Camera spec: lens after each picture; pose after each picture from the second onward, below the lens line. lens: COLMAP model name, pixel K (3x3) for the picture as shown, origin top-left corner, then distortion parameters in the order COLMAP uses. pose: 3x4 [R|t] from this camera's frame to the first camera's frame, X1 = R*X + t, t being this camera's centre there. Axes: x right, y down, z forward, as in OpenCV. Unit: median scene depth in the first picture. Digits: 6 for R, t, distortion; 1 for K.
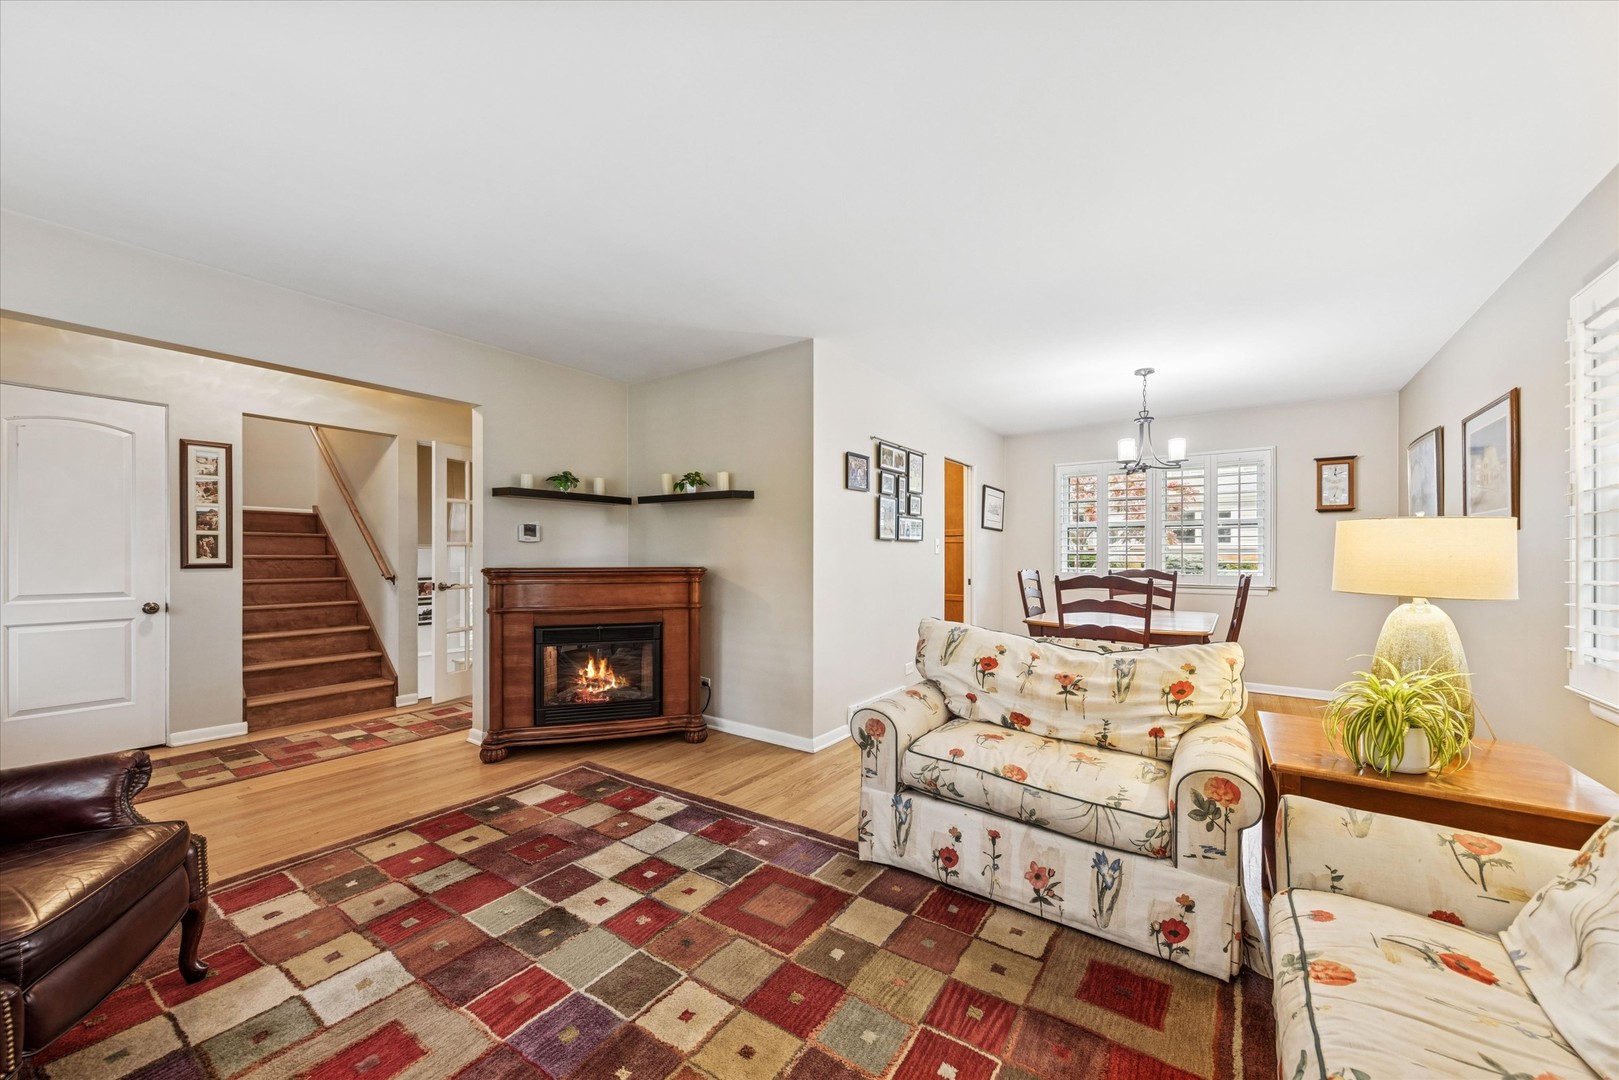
lens RADIAL K [[596.4, 0, 815.9], [0, 596.4, 550.4], [0, 0, 1]] dist [-0.000641, -0.000107]
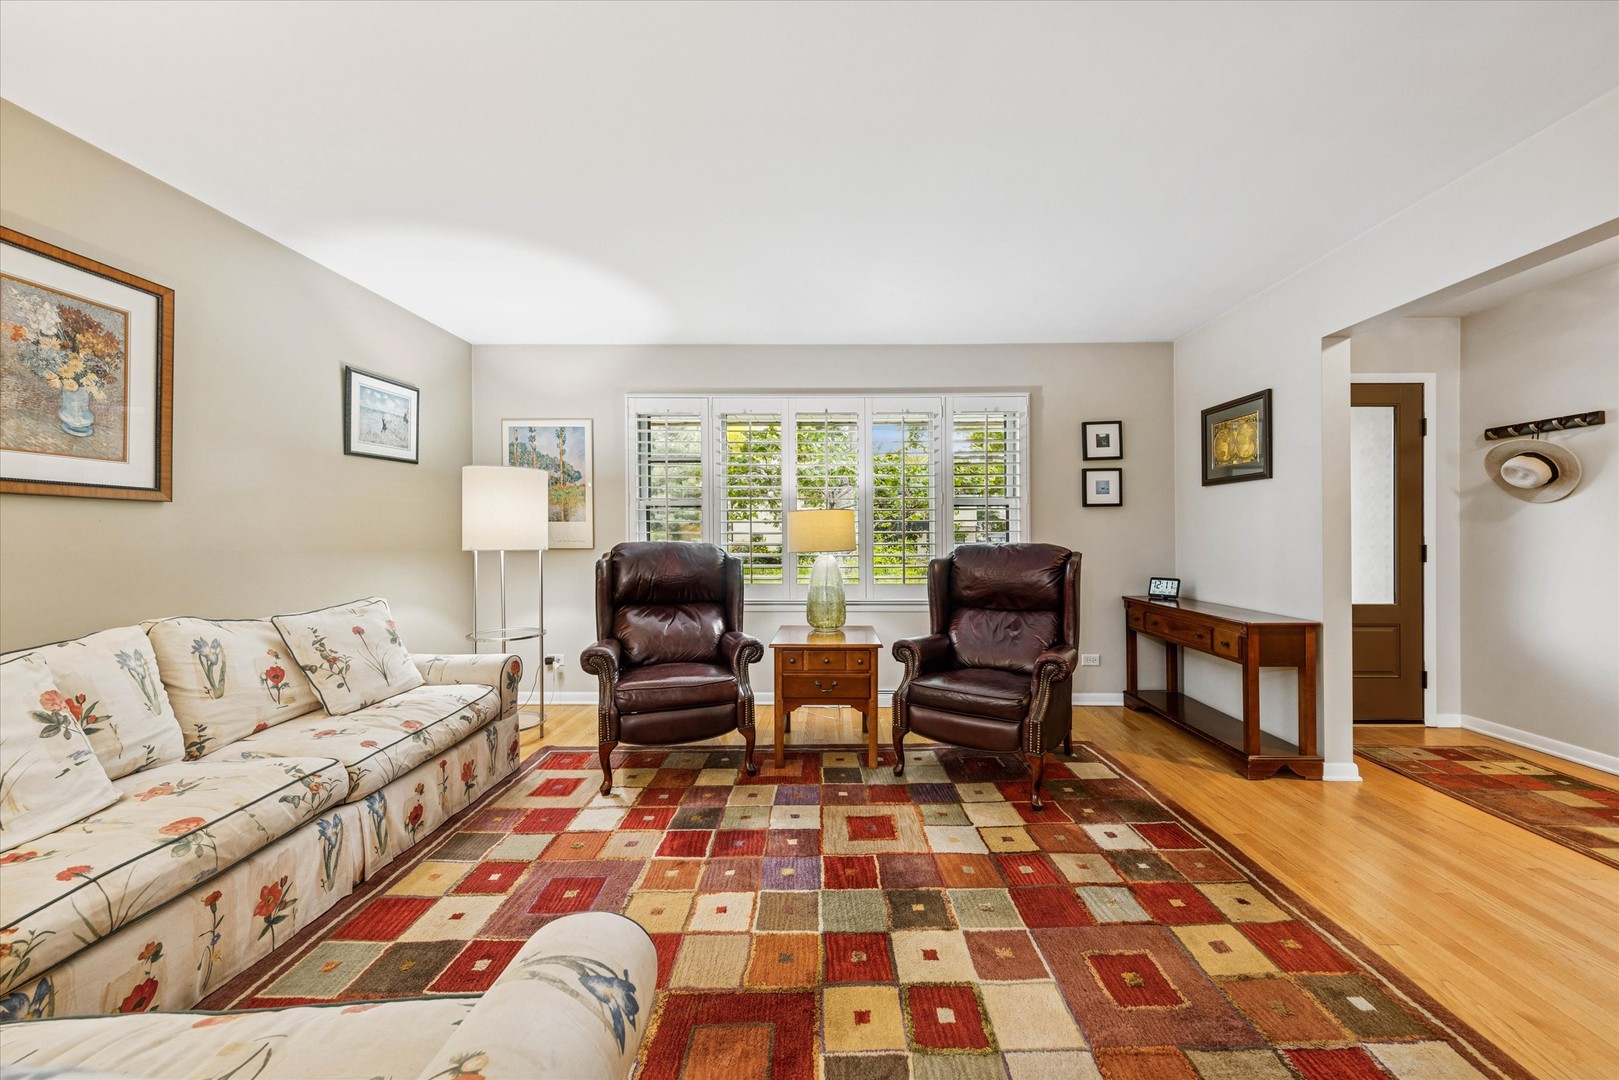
lens RADIAL K [[596.4, 0, 819.2], [0, 596.4, 537.2], [0, 0, 1]] dist [-0.000641, -0.000107]
pose [[-0.837382, -0.004378, -0.546600, 0.113959], [-0.000397, 0.999973, -0.007401, 0.016318], [0.546618, -0.005981, -0.837361, 0.865524]]
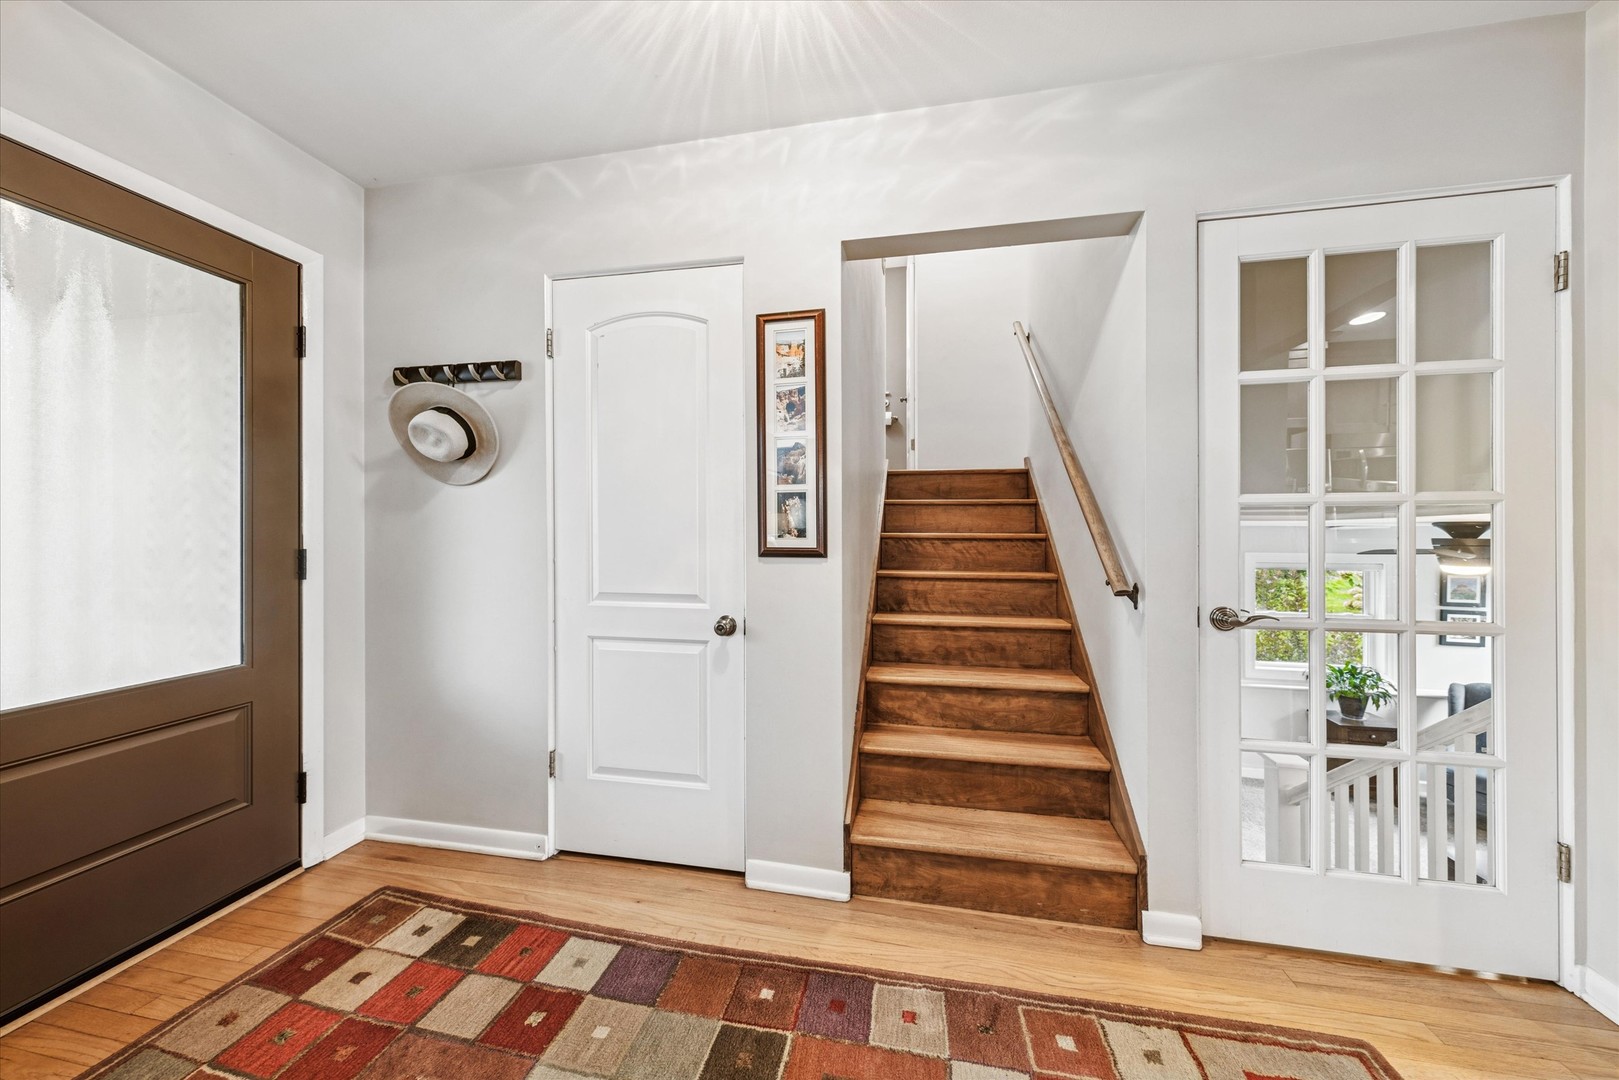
lens RADIAL K [[556.4, 0, 813.0], [0, 556.4, 535.6], [0, 0, 1]] dist [0.007920, 0.000006]
pose [[0.398549, 0.002591, -0.917143, -0.566298], [0.005124, 0.999974, 0.005051, 0.008893], [0.917133, -0.006712, 0.398526, 0.818240]]
